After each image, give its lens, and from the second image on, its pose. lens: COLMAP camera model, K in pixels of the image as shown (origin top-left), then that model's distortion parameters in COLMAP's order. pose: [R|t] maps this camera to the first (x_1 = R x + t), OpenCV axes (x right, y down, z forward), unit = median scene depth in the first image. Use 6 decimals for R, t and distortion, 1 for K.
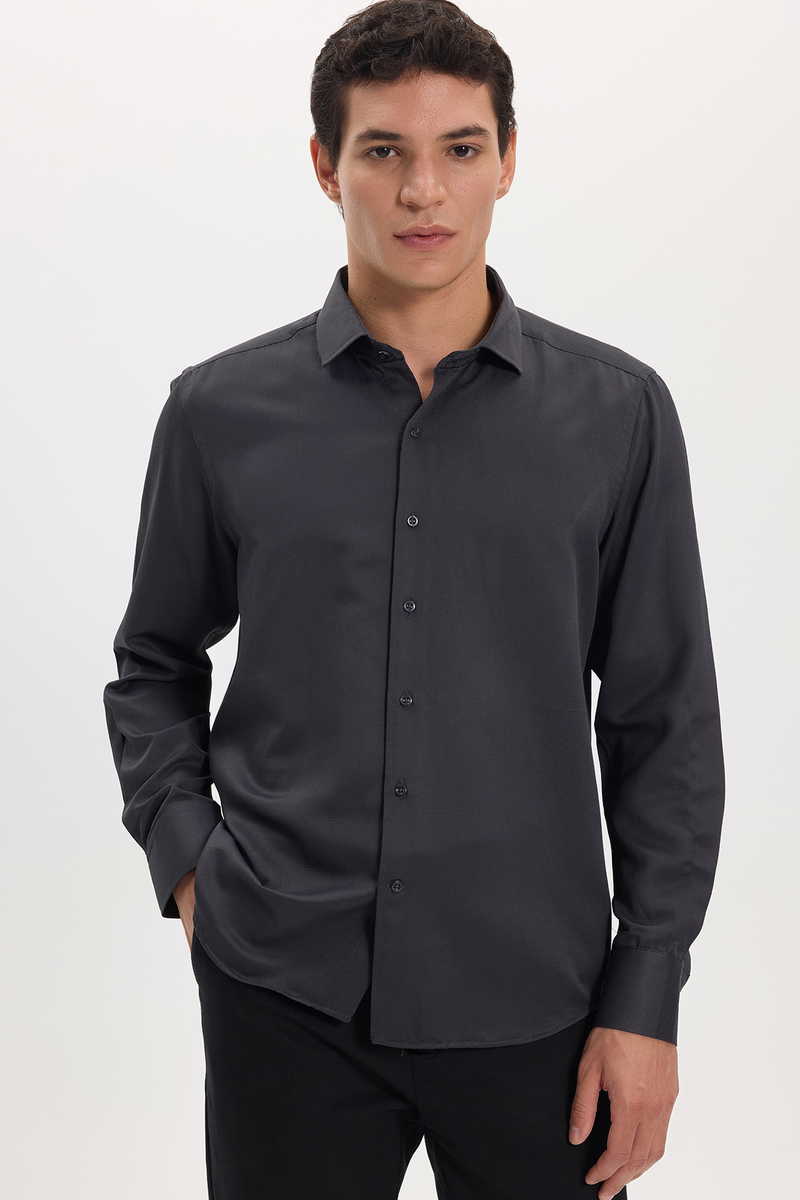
lens RADIAL K [[1733.3, 0, 400.0], [0, 1733.3, 600.0], [0, 0, 1]] dist [-0.011893, -0.035713]
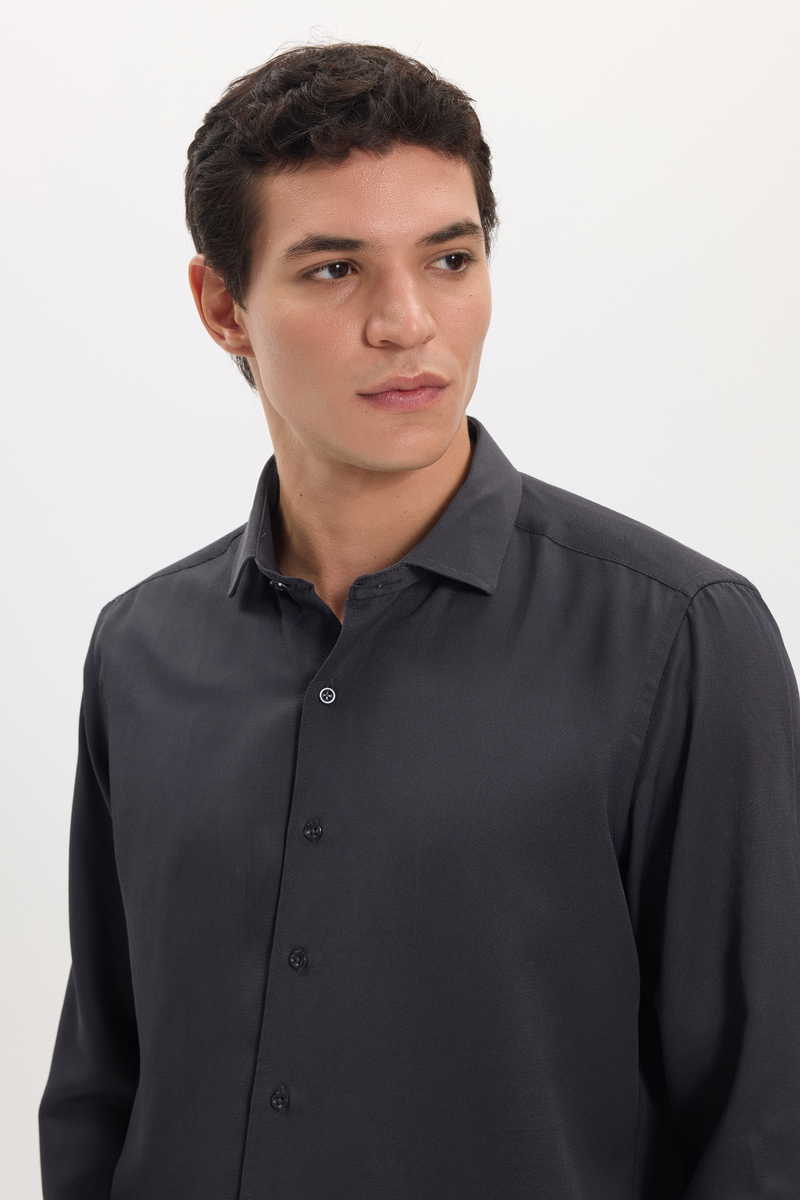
lens RADIAL K [[1687.3, 0, 400.0], [0, 1687.3, 600.0], [0, 0, 1]] dist [0.032652, 0.051538]
pose [[0.965093, -0.108290, 0.238471, -0.149771], [0.132467, 0.987295, -0.087759, -0.075427], [-0.225937, 0.116285, 0.967176, 0.388185]]
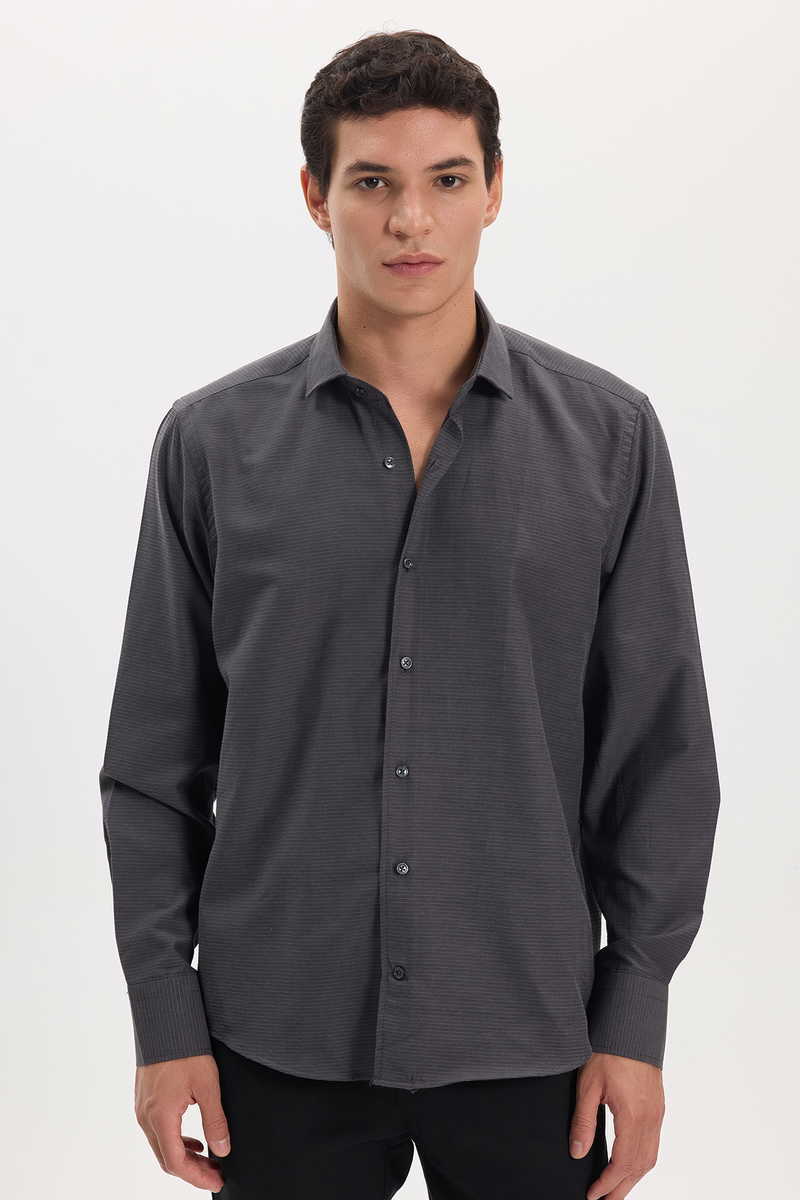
lens RADIAL K [[2101.7, 0, 400.0], [0, 2101.7, 600.0], [0, 0, 1]] dist [-0.005958, -0.040755]
pose [[0.999990, -0.004328, 0.001344, 0.004160], [0.004384, 0.998963, -0.045309, 0.045251], [-0.001147, 0.045314, 0.998972, -0.234866]]
